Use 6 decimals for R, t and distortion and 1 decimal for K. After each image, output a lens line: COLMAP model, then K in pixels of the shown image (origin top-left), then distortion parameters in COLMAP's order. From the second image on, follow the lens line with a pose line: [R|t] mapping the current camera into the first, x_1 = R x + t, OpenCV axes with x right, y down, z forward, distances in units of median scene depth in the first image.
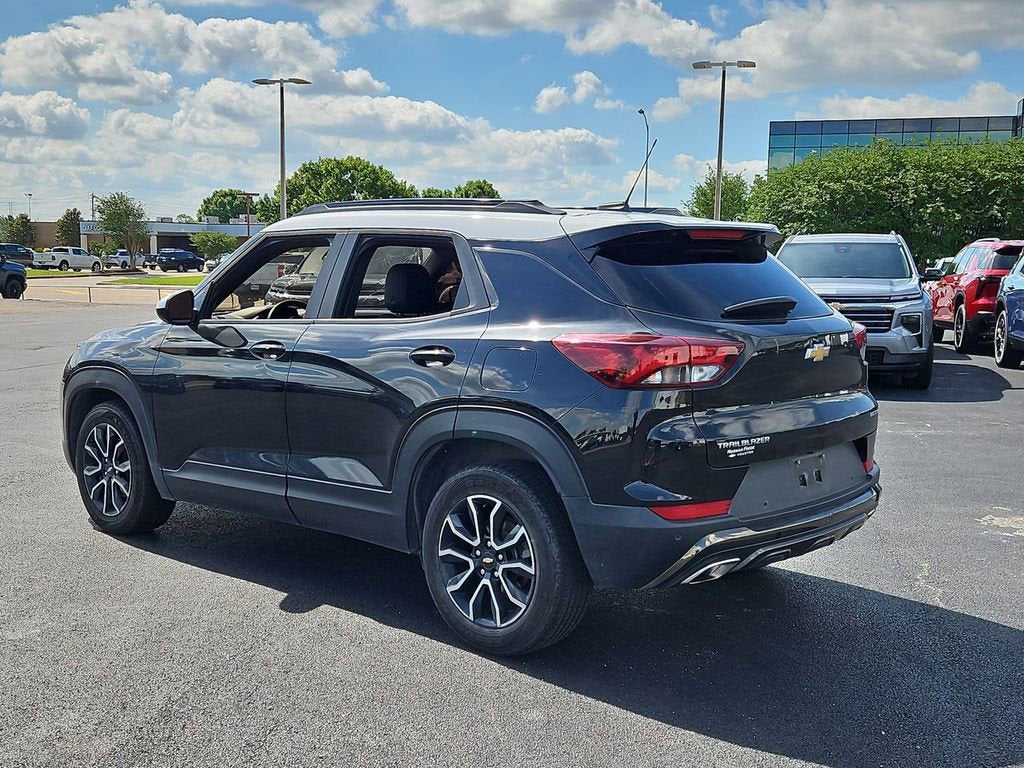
lens RADIAL K [[1162.4, 0, 518.1], [0, 1162.4, 385.6], [0, 0, 1]] dist [0.070186, 0.000000]
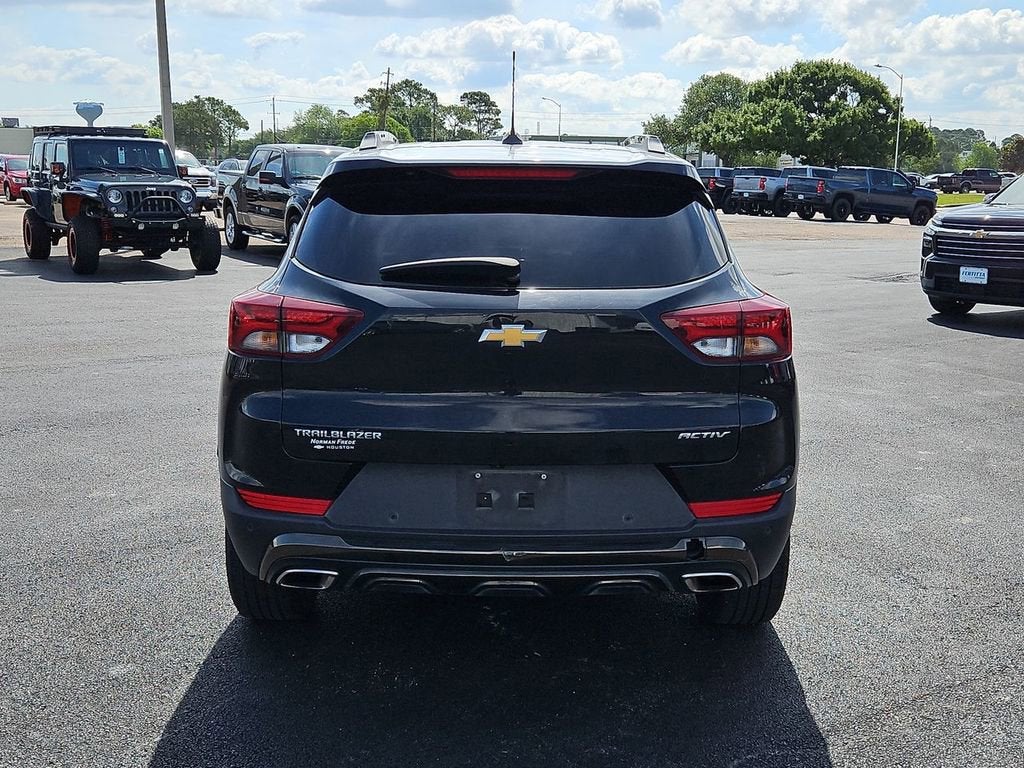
lens RADIAL K [[1162.4, 0, 504.6], [0, 1162.4, 387.2], [0, 0, 1]] dist [0.070186, 0.000000]
pose [[0.680745, 0.134739, -0.720022, 0.639502], [-0.088377, 0.990865, 0.101867, -0.057216], [0.727170, -0.005712, 0.686434, 0.396512]]
